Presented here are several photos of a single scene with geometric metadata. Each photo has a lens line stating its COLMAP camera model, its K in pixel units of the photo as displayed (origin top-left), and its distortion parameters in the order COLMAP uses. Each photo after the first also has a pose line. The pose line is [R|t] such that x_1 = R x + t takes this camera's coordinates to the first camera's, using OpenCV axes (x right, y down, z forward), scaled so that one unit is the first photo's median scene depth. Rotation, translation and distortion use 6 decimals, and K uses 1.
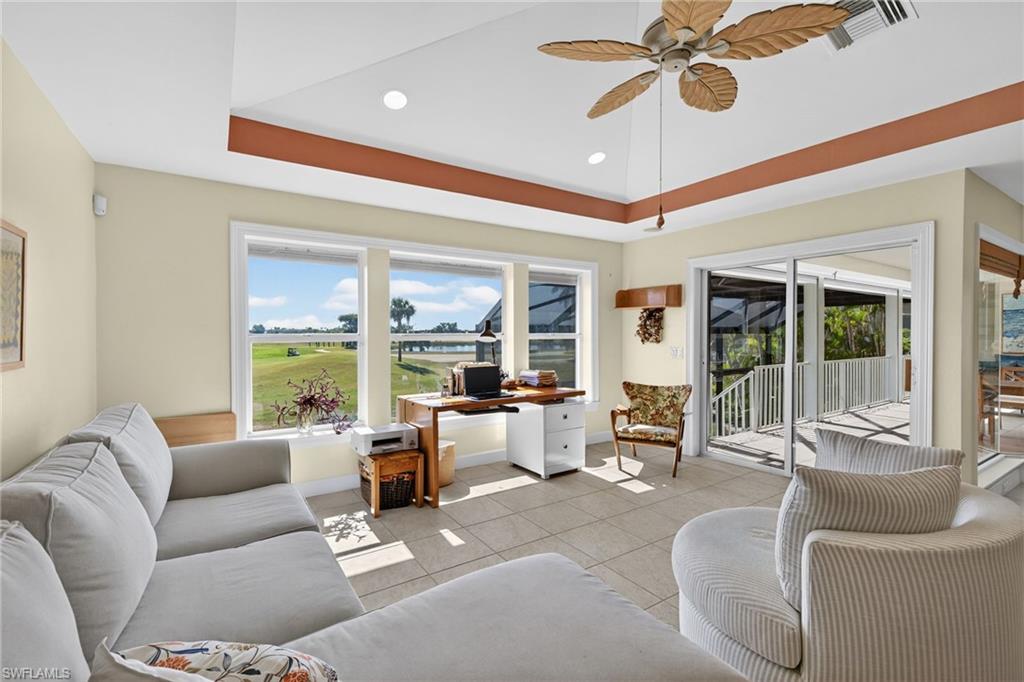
lens RADIAL K [[445.5, 0, 514.2], [0, 445.5, 336.0], [0, 0, 1]] dist [0.004560, 0.000183]
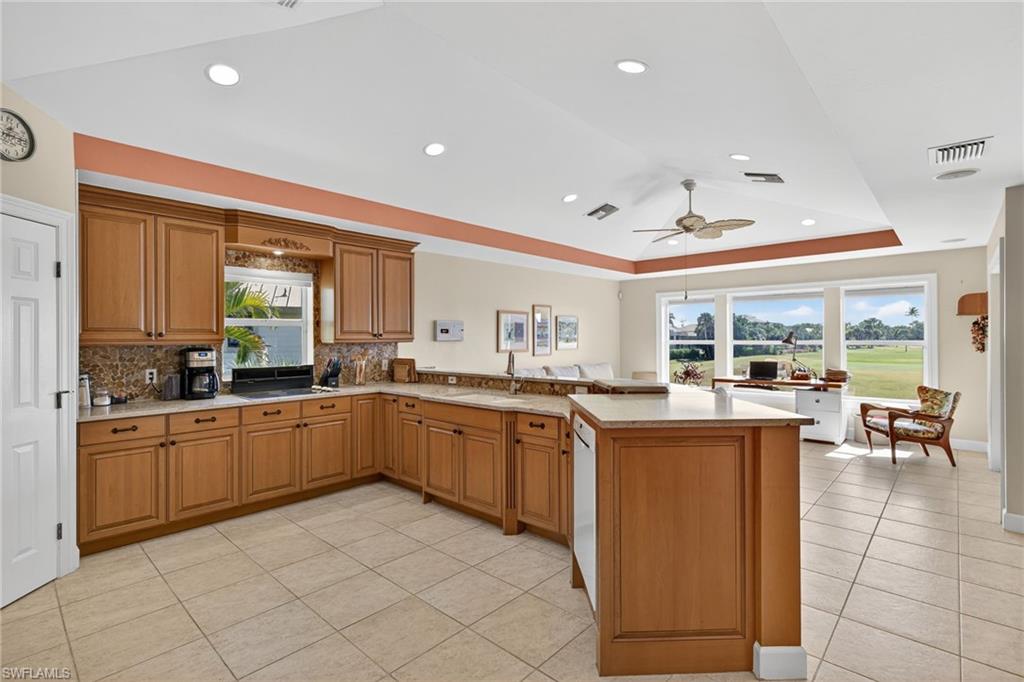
lens RADIAL K [[478.1, 0, 516.1], [0, 478.1, 343.4], [0, 0, 1]] dist [-0.002710, -0.000081]
pose [[0.228060, 0.011062, -0.973584, 1.166601], [0.002398, 0.999926, 0.011923, -0.015632], [0.973644, -0.005054, 0.228017, -0.218121]]
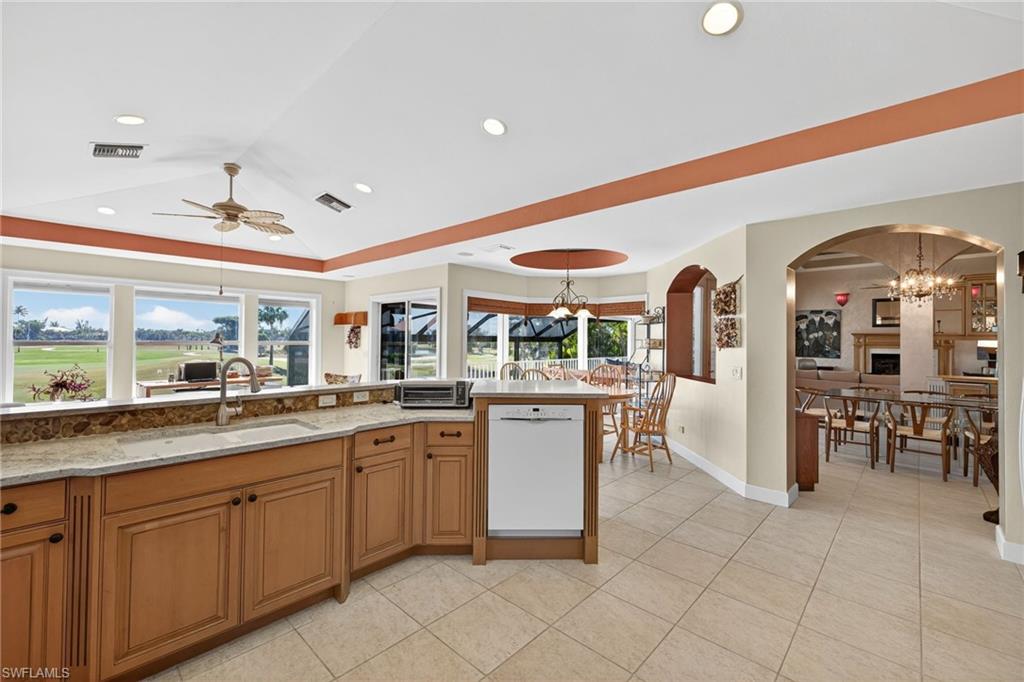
lens RADIAL K [[426.9, 0, 513.1], [0, 426.9, 332.9], [0, 0, 1]] dist [0.013962, 0.000161]
pose [[0.976368, 0.015821, 0.215533, 0.546073], [-0.011736, 0.999727, -0.020219, -0.014310], [-0.215794, 0.017212, 0.976287, -0.588774]]
